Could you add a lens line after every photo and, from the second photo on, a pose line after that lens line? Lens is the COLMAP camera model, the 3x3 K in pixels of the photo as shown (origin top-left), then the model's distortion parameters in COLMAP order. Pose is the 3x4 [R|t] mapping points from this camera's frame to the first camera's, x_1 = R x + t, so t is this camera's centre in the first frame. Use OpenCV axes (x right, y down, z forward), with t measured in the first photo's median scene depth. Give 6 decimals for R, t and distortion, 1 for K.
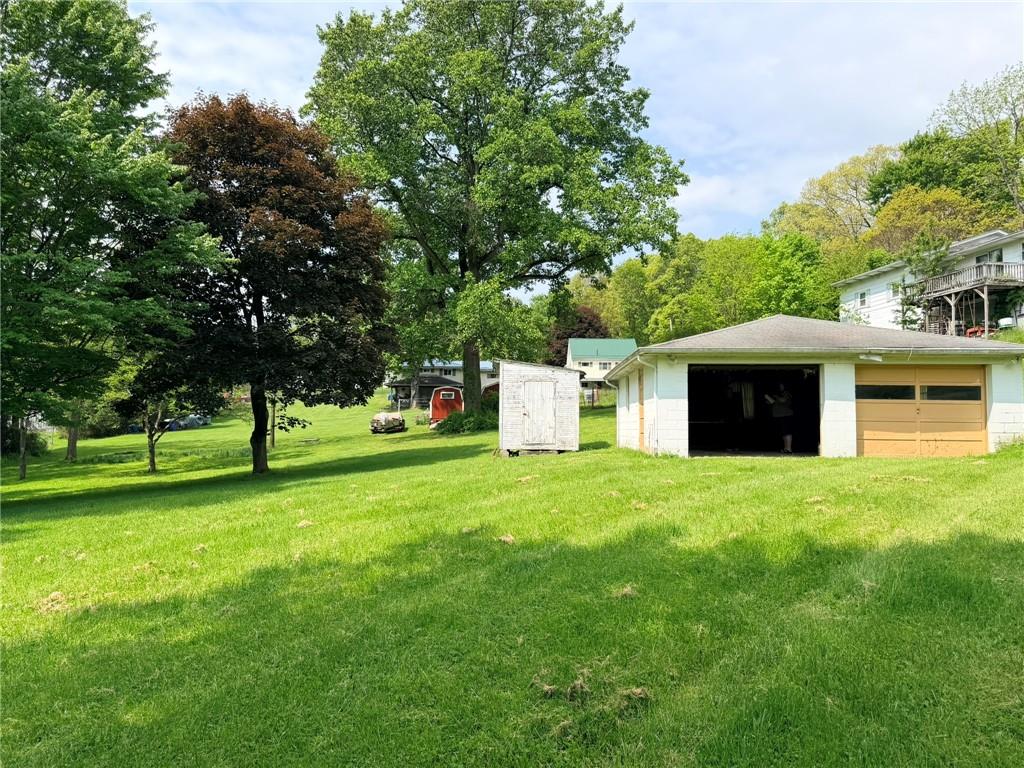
lens RADIAL K [[704.9, 0, 511.0], [0, 704.9, 385.9], [0, 0, 1]] dist [0.004153, -0.005637]
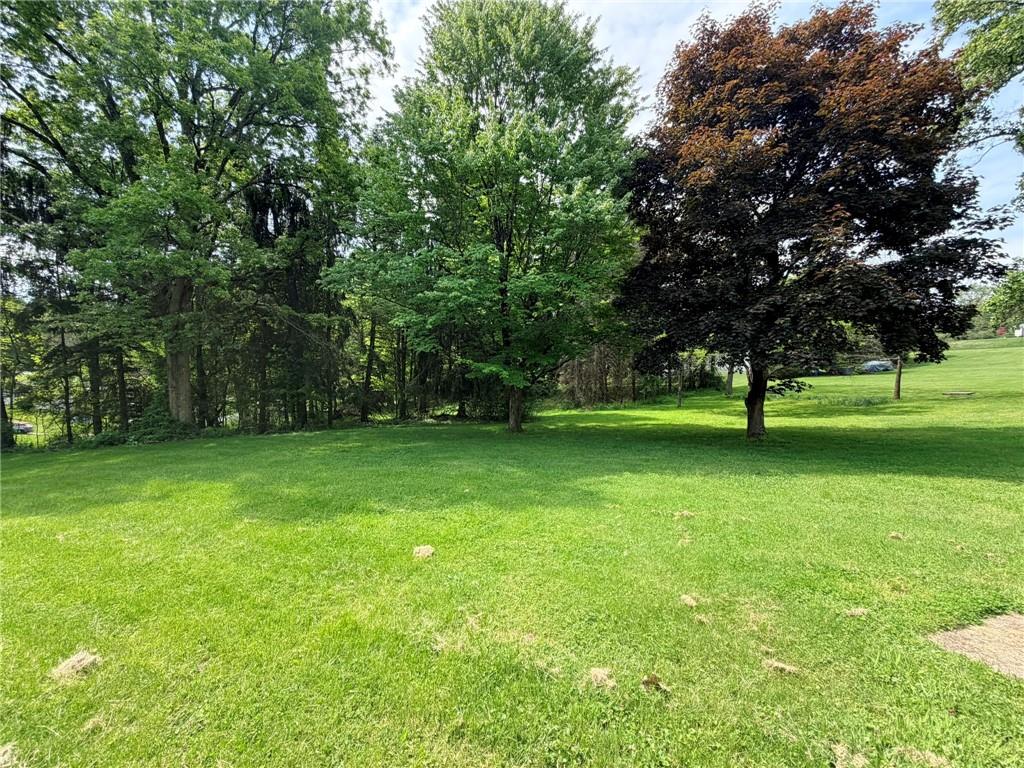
lens RADIAL K [[409.5, 0, 509.4], [0, 409.5, 383.9], [0, 0, 1]] dist [-0.000517, 0.000401]
pose [[0.342001, 0.052195, -0.938249, 0.031761], [0.042054, 0.996606, 0.070770, 0.001611], [0.938758, -0.063661, 0.338645, 0.431460]]
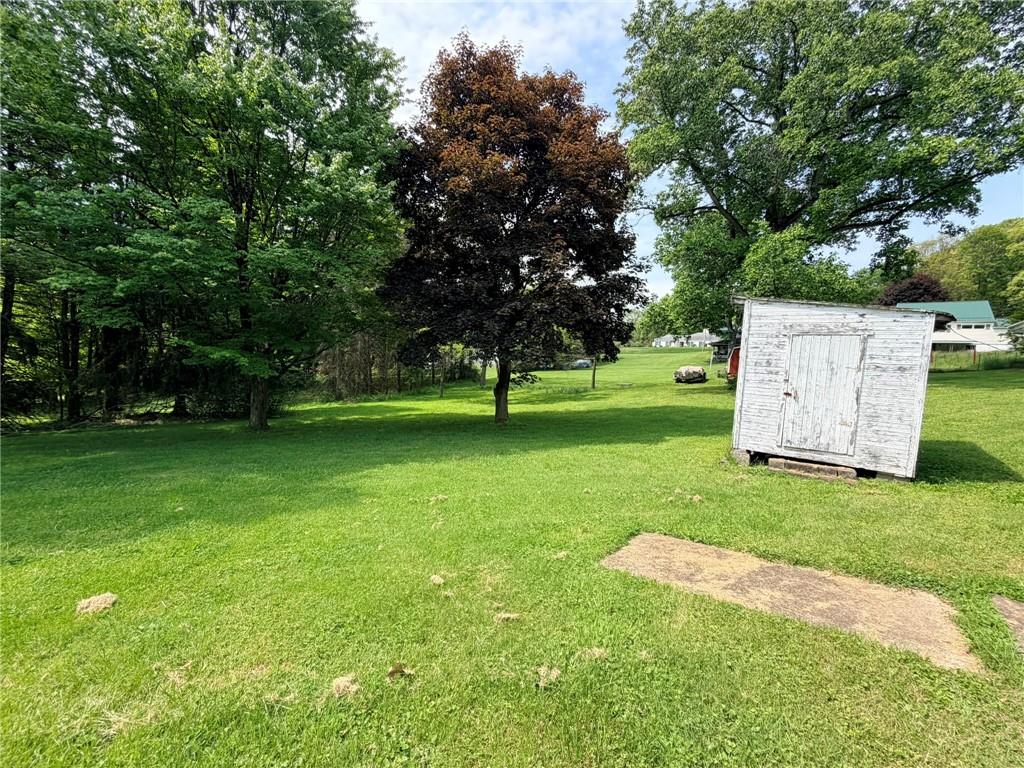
lens RADIAL K [[409.5, 0, 511.4], [0, 409.5, 383.9], [0, 0, 1]] dist [-0.000517, 0.000401]
pose [[0.787103, 0.072429, -0.612555, 0.032322], [-0.013275, 0.994841, 0.100572, 0.001681], [0.616679, -0.071029, 0.784004, 0.434813]]
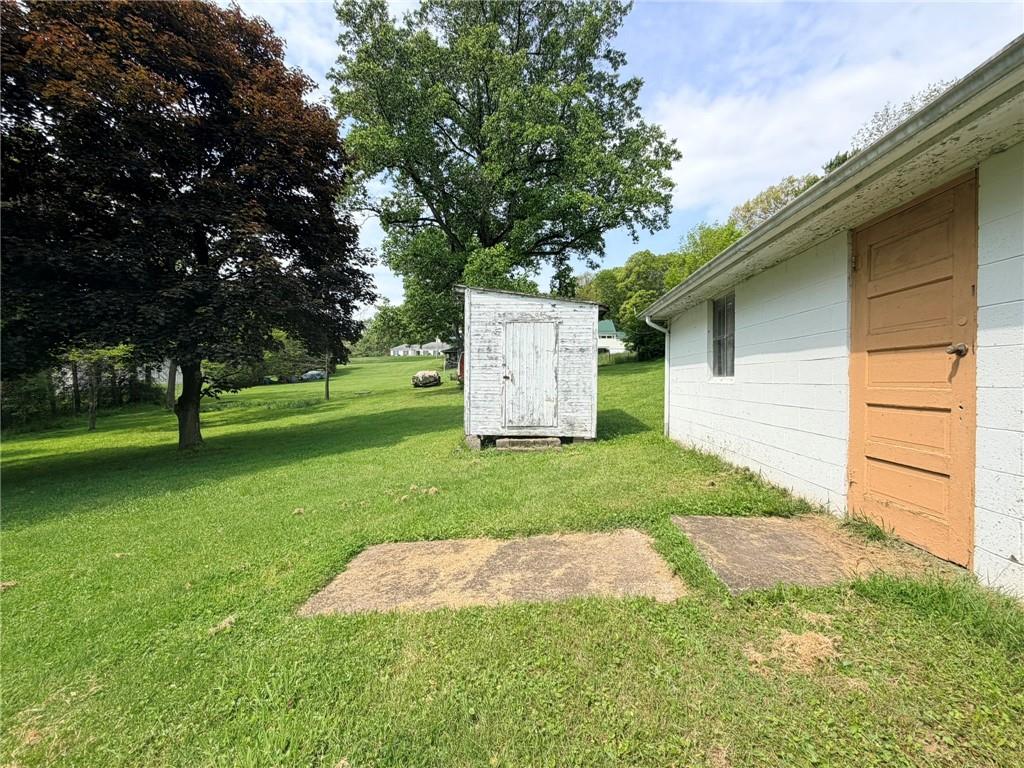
lens RADIAL K [[409.5, 0, 509.6], [0, 409.5, 379.9], [0, 0, 1]] dist [-0.000517, 0.000401]
pose [[0.998567, -0.003206, -0.053424, 0.029274], [0.006576, 0.997990, 0.063027, 0.014417], [0.053114, -0.063288, 0.996581, 0.464145]]
